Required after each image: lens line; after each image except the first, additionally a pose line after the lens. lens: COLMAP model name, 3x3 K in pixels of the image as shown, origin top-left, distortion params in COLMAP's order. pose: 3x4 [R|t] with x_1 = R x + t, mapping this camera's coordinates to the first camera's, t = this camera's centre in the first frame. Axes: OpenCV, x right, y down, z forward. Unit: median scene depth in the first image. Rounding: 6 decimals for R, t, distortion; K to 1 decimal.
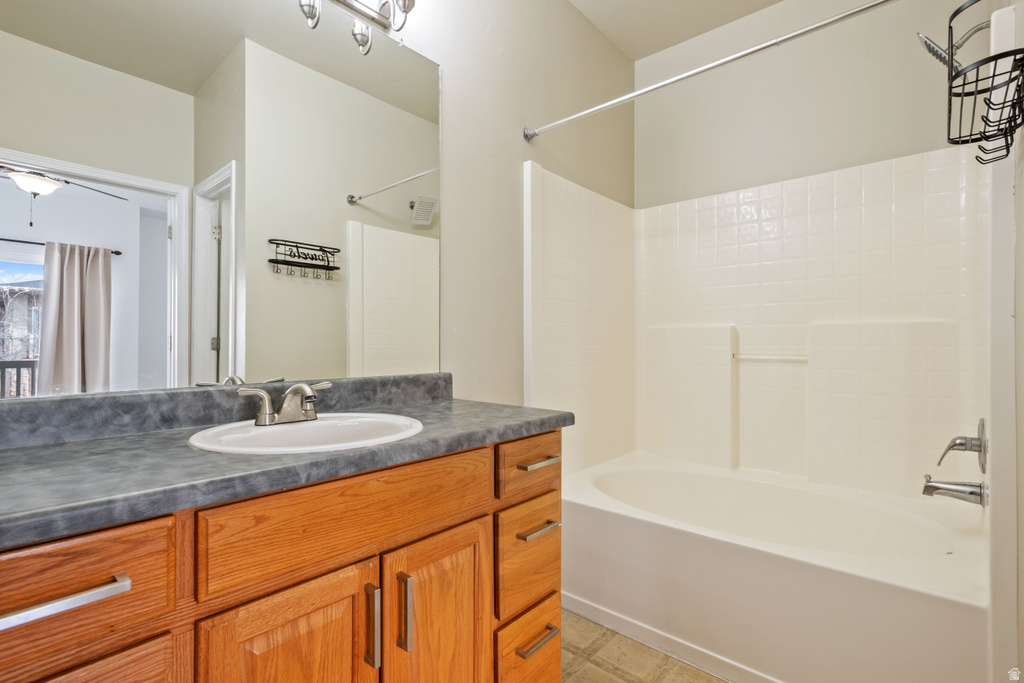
lens RADIAL K [[484.7, 0, 509.4], [0, 484.7, 341.9], [0, 0, 1]] dist [0.002635, -0.000168]
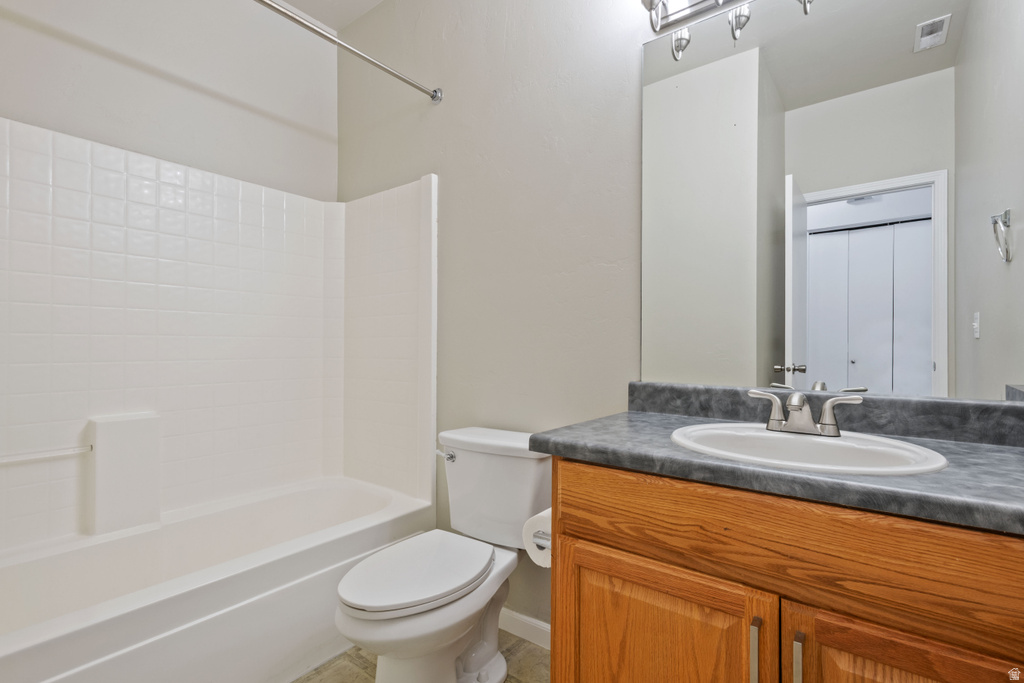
lens RADIAL K [[484.7, 0, 509.5], [0, 484.7, 342.0], [0, 0, 1]] dist [0.002635, -0.000168]
pose [[0.079713, 0.000059, -0.996818, 0.406078], [-0.000668, 1.000000, 0.000006, -0.006895], [0.996818, 0.000665, 0.079713, 0.334279]]
